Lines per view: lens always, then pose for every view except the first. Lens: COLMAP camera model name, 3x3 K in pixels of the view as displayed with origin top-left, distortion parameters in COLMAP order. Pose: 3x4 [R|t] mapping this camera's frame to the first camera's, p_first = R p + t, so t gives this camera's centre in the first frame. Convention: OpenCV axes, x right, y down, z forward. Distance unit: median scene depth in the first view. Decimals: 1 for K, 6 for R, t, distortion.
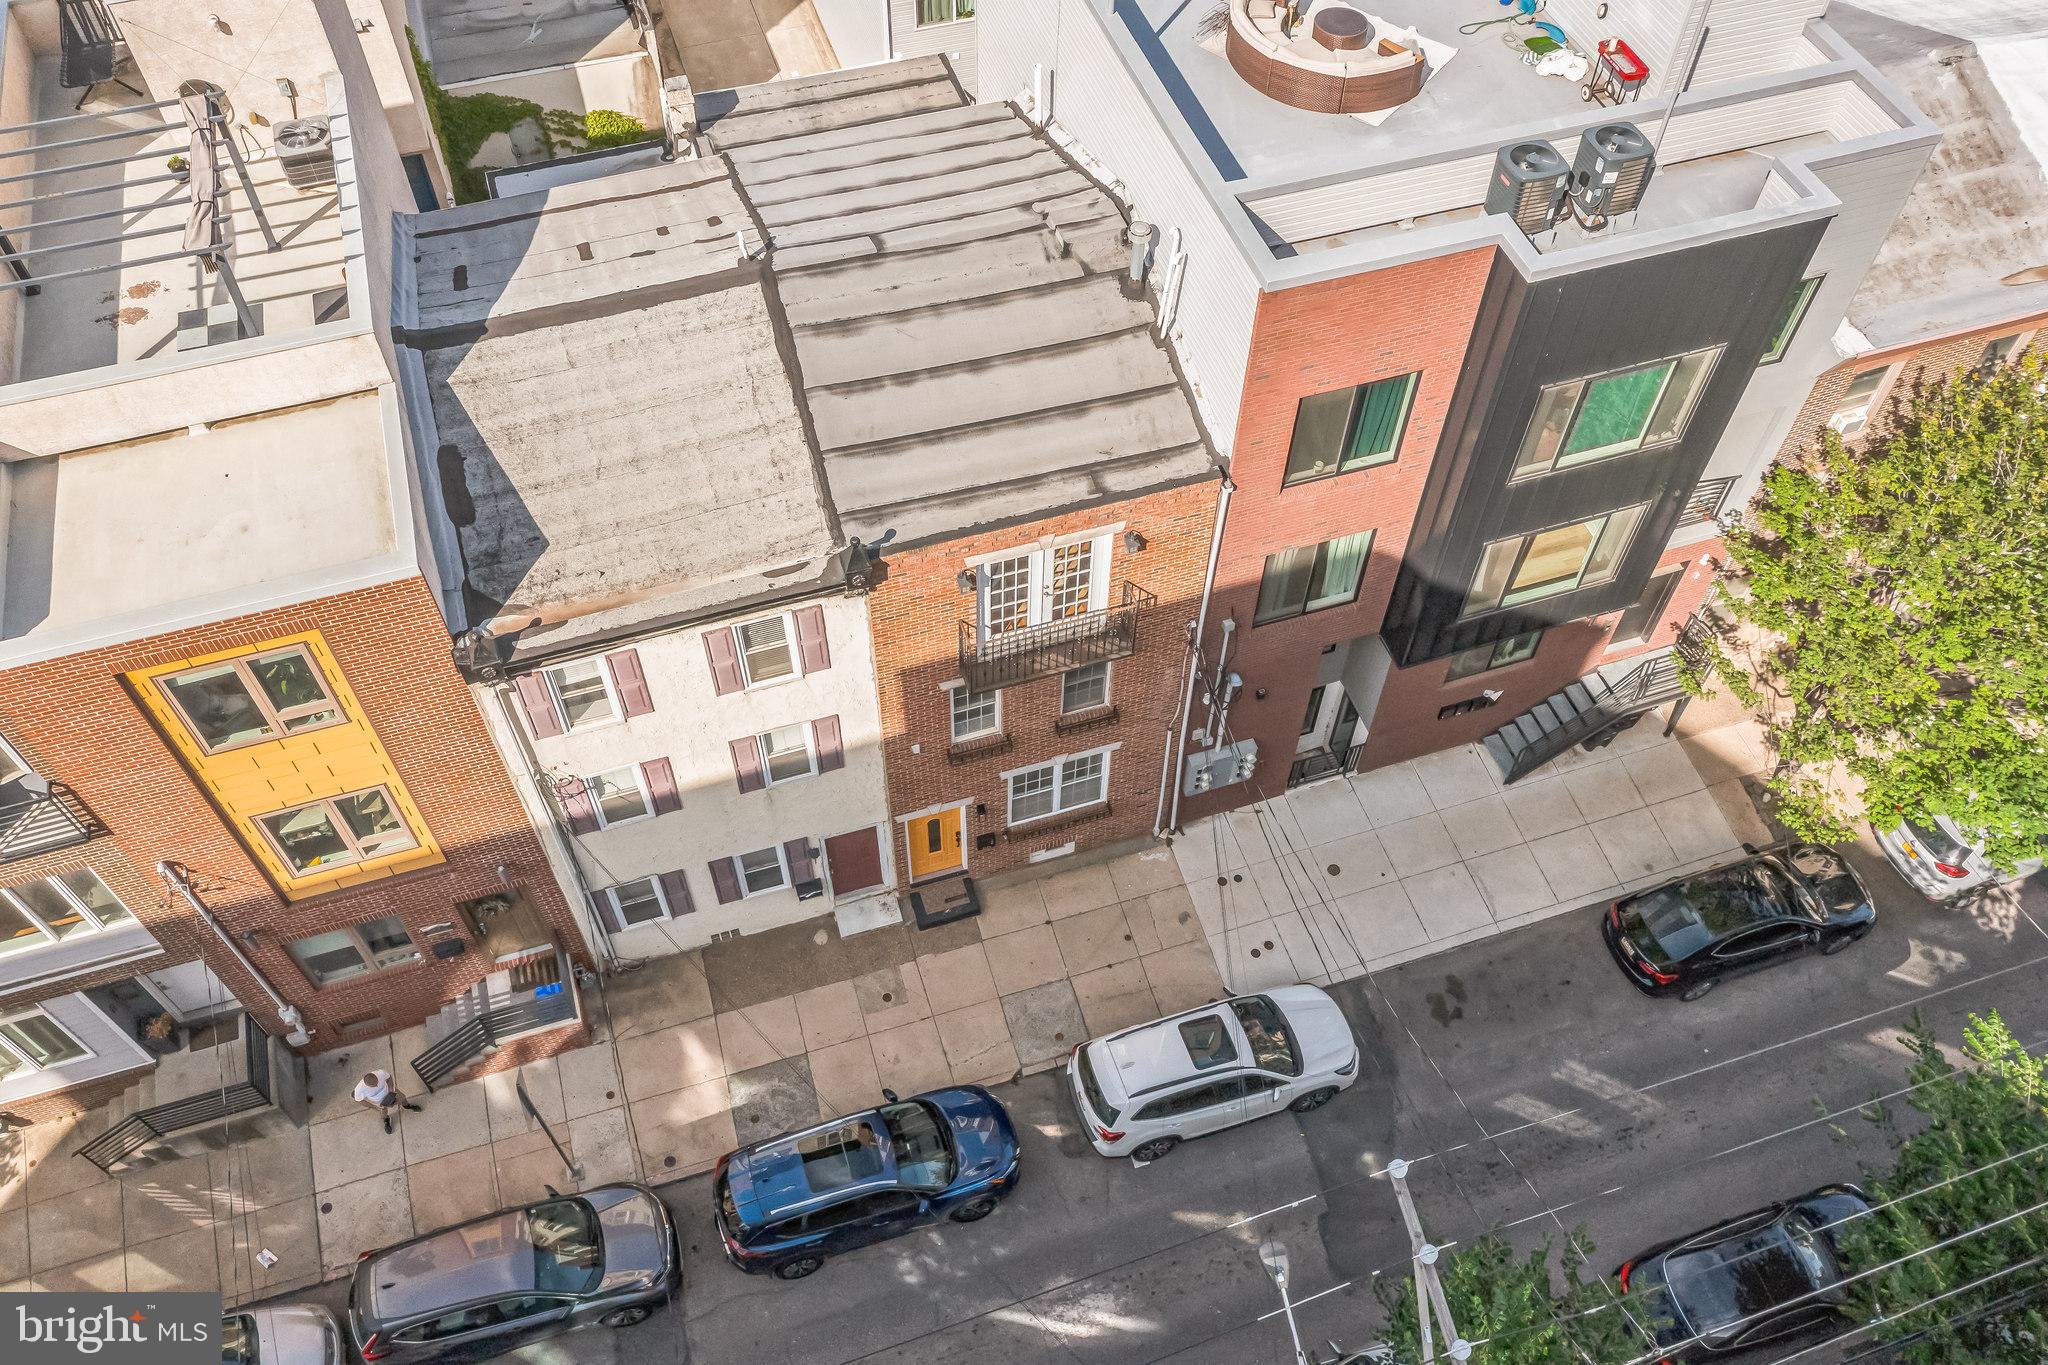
lens RADIAL K [[1623.5, 0, 1019.6], [0, 1623.5, 680.3], [0, 0, 1]] dist [-0.012165, 0.011652]
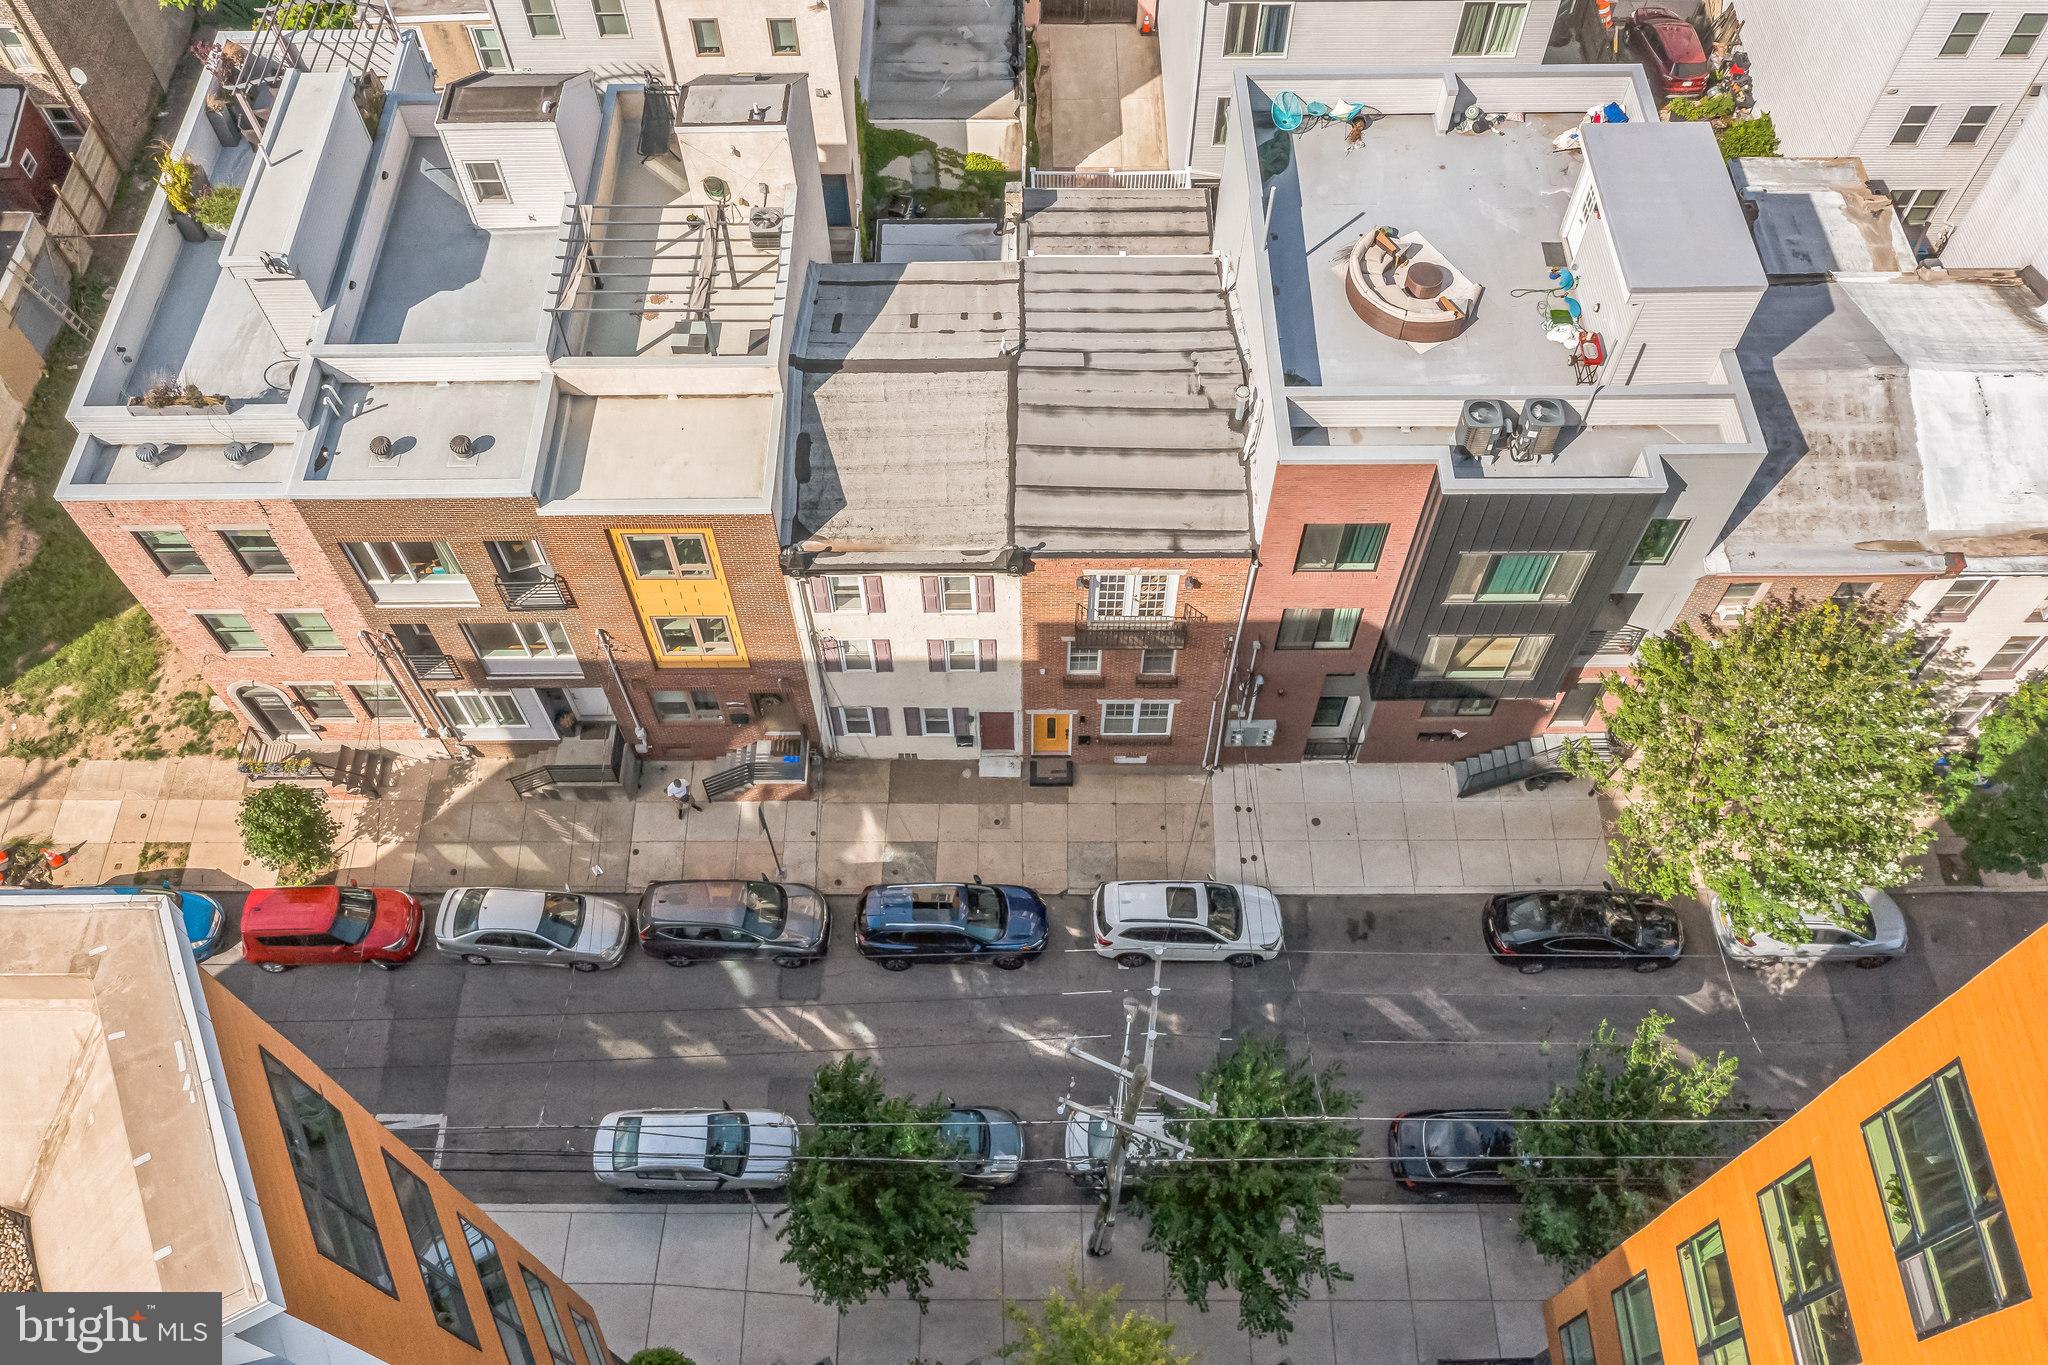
lens RADIAL K [[1623.5, 0, 1025.5], [0, 1623.5, 688.1], [0, 0, 1]] dist [-0.012165, 0.011652]
pose [[0.952725, 0.252408, -0.169130, 0.189994], [-0.238366, 0.966109, 0.099073, -0.094255], [0.188405, -0.054075, 0.980602, -0.543760]]
